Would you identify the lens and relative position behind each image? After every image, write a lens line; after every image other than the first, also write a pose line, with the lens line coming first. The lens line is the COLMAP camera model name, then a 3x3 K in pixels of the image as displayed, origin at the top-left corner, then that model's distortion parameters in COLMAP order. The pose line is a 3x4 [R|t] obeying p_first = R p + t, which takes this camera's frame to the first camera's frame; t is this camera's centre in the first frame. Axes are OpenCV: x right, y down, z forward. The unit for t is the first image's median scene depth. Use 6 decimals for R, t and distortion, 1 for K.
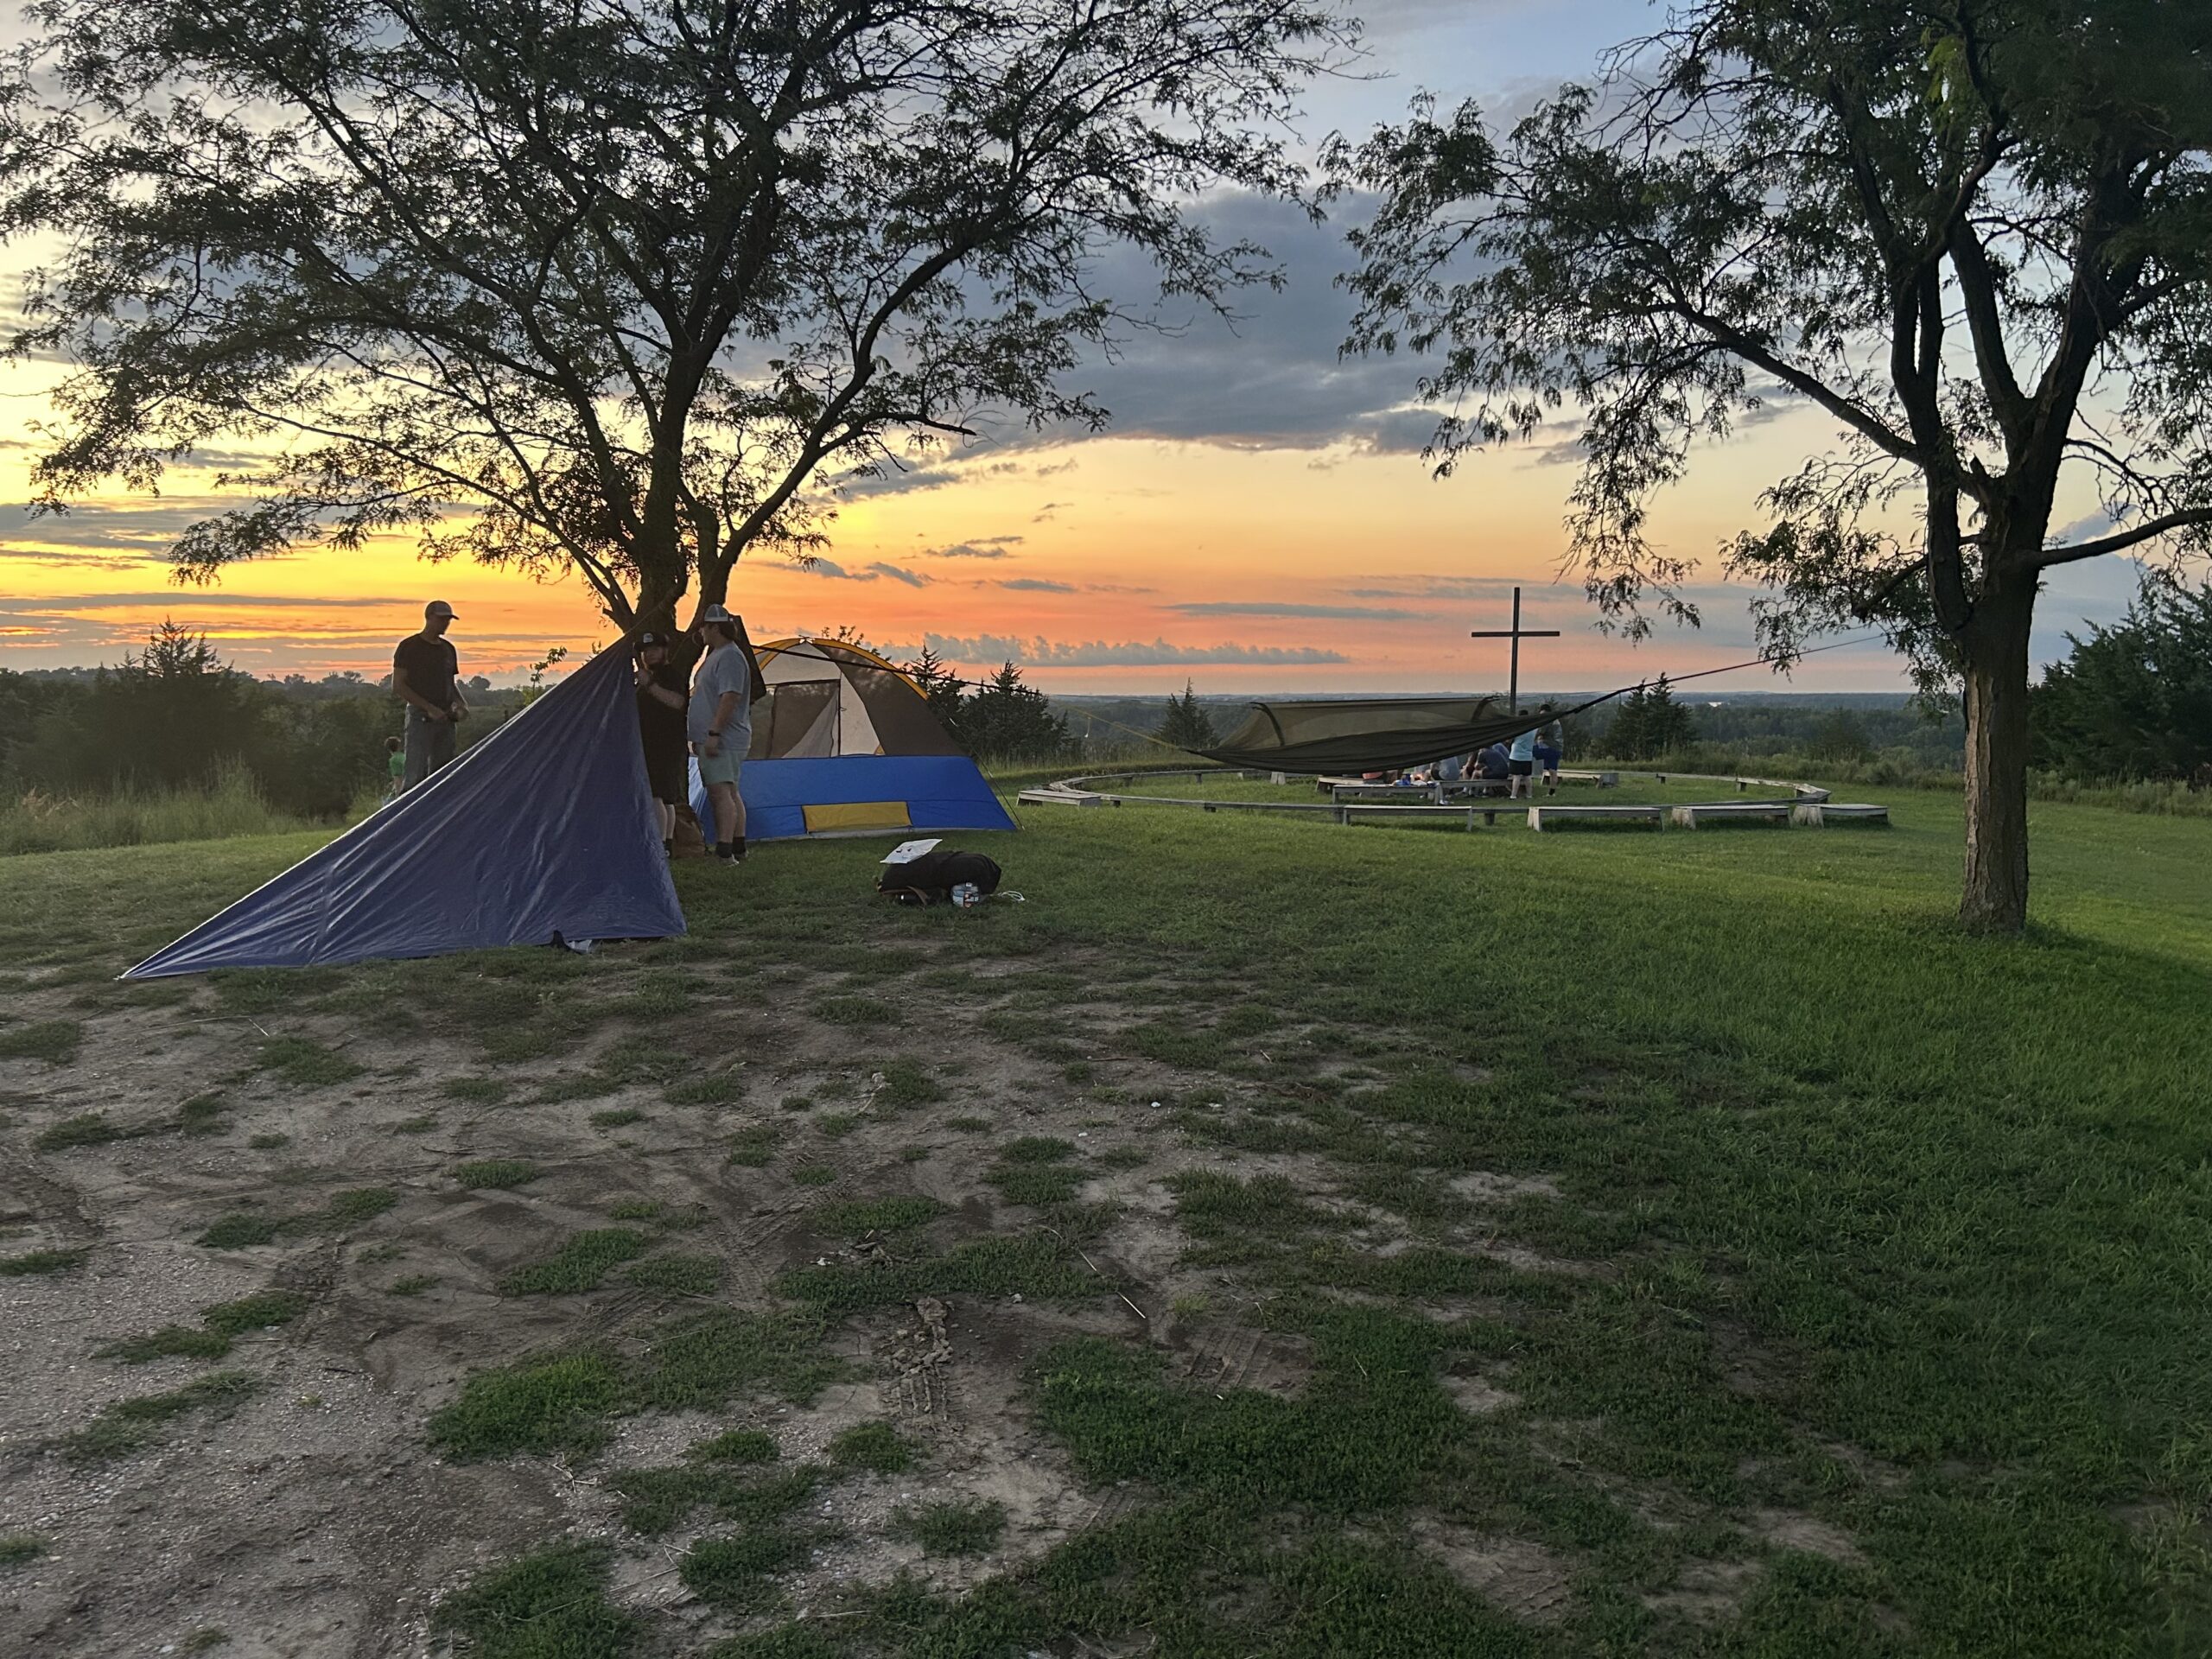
lens RADIAL K [[1684.2, 0, 1113.9], [0, 1684.2, 829.2], [0, 0, 1]] dist [0.020302, 0.001937]
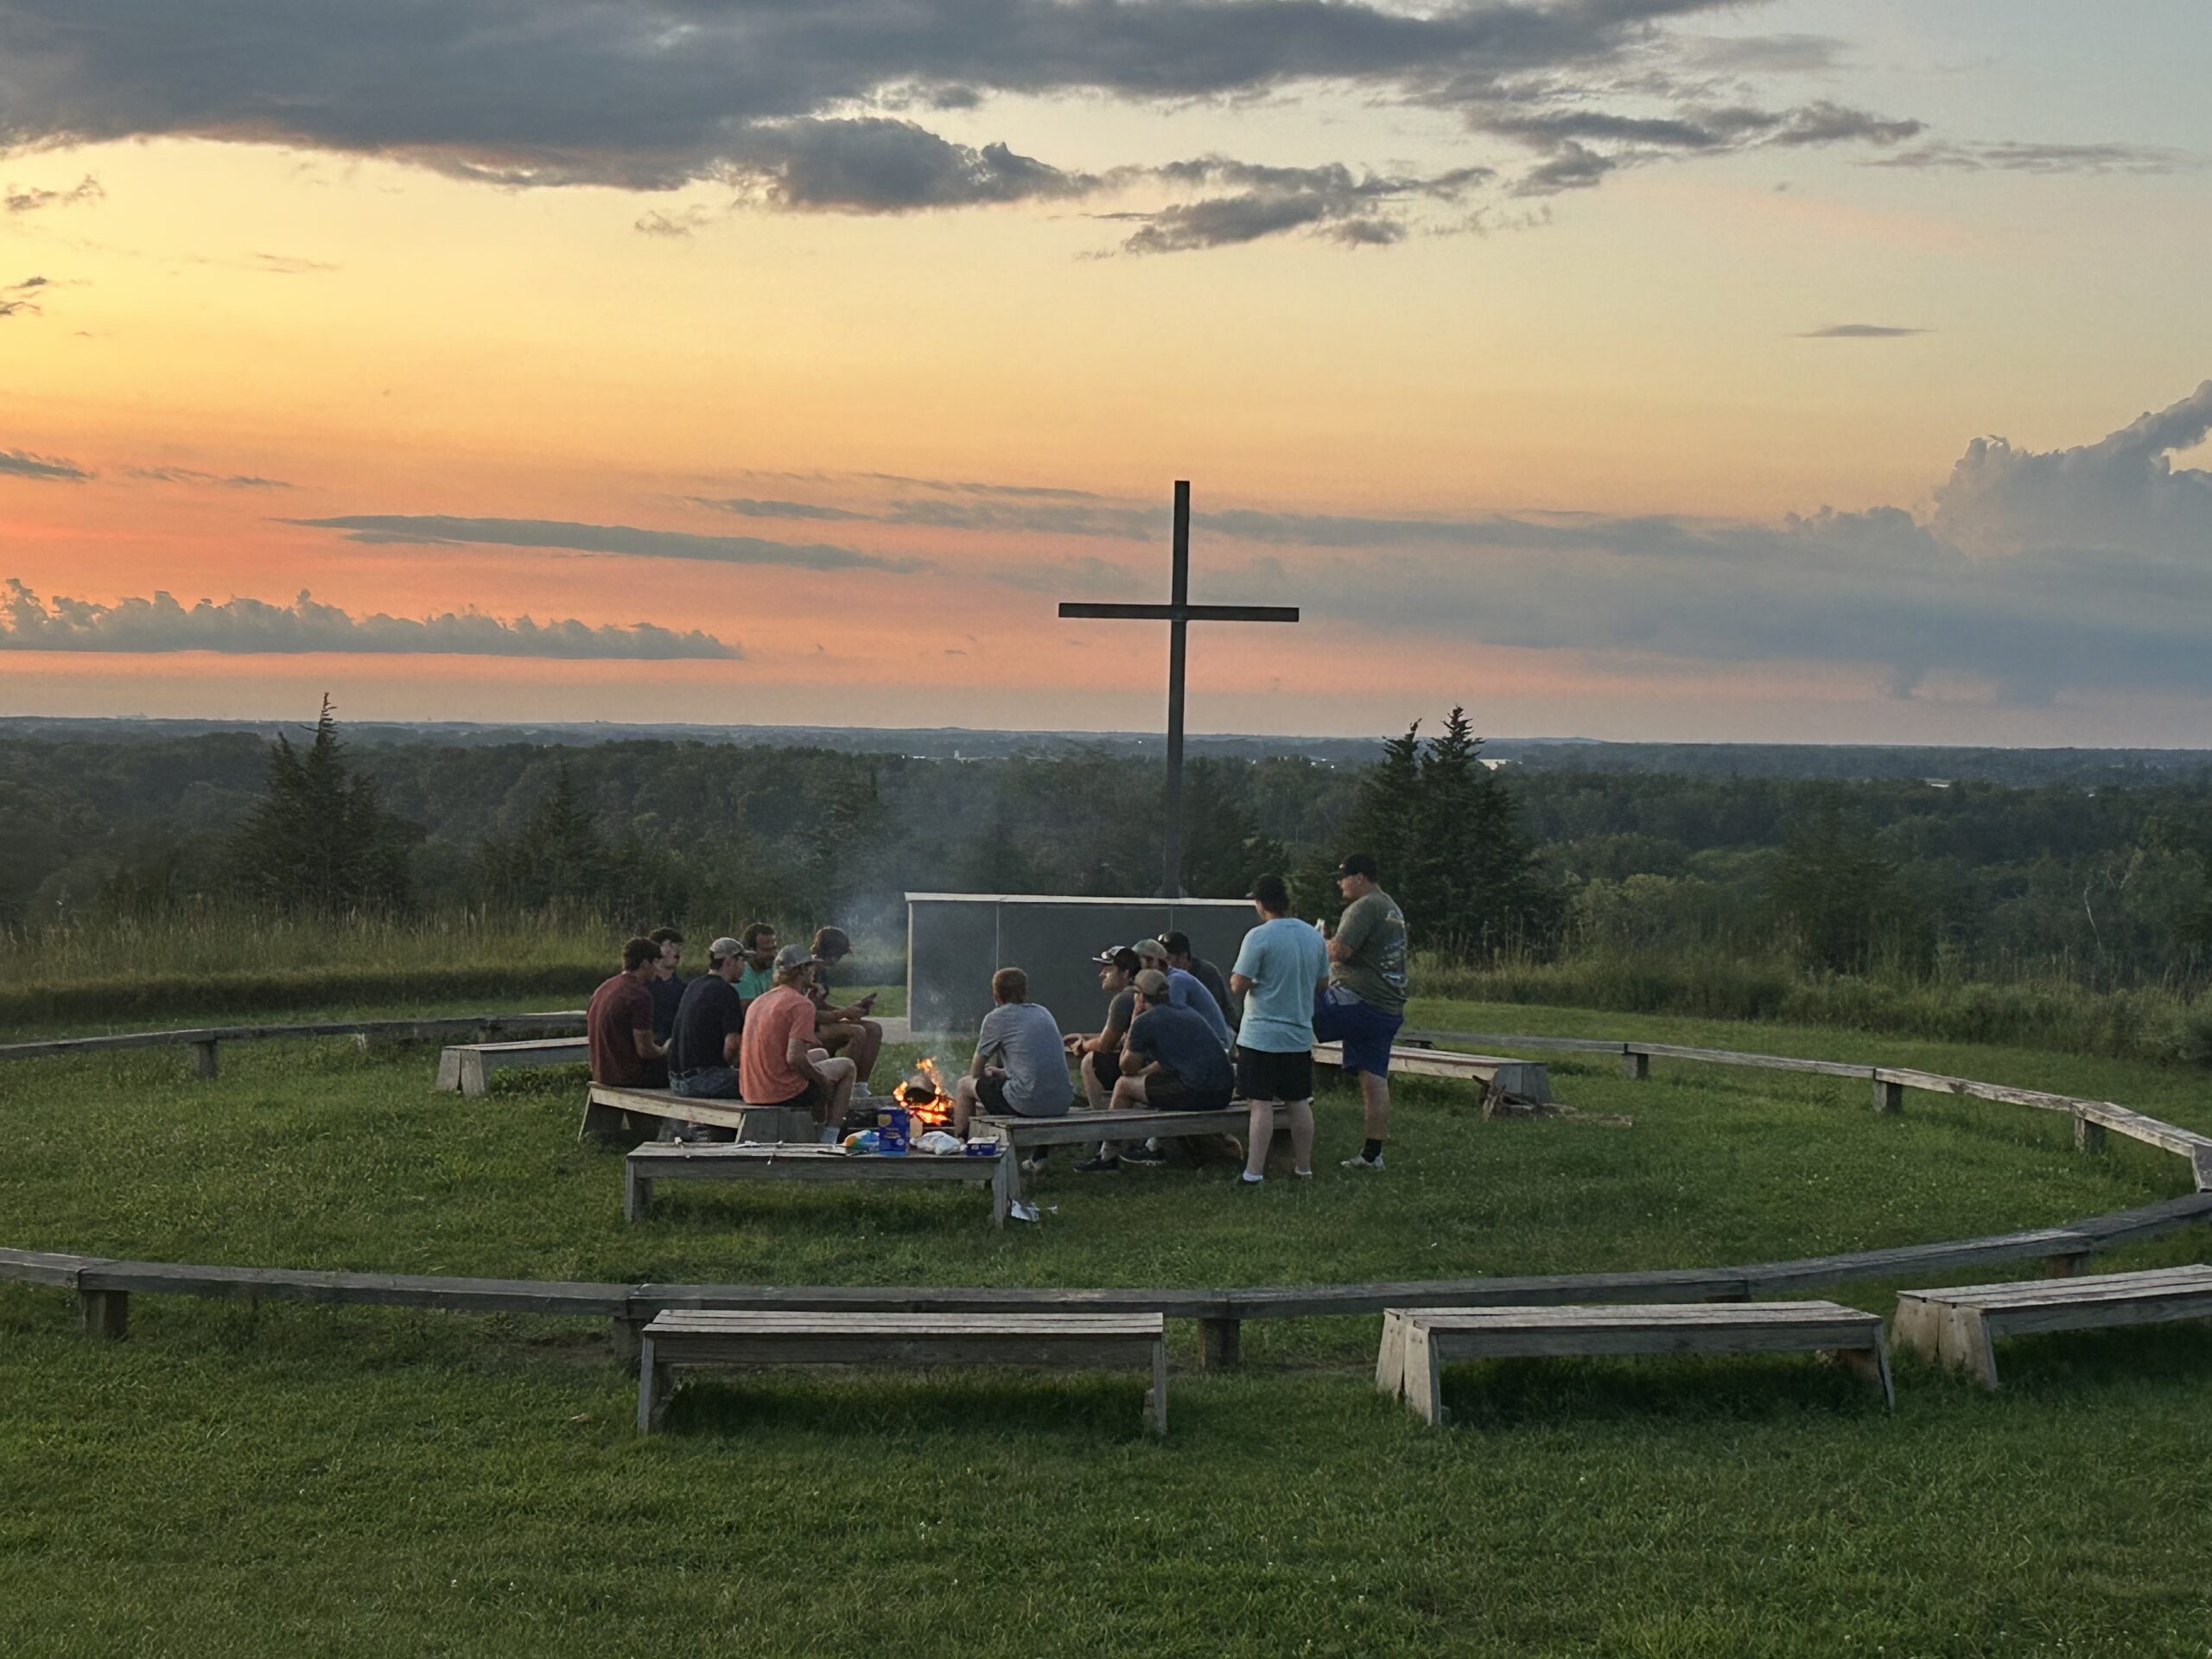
lens RADIAL K [[1684.2, 0, 1110.7], [0, 1684.2, 822.2], [0, 0, 1]] dist [0.020302, 0.001937]
pose [[0.945807, -0.015511, 0.324359, 0.087200], [0.009514, 0.999753, 0.020067, -0.062615], [-0.324590, -0.015893, 0.945721, 0.533167]]
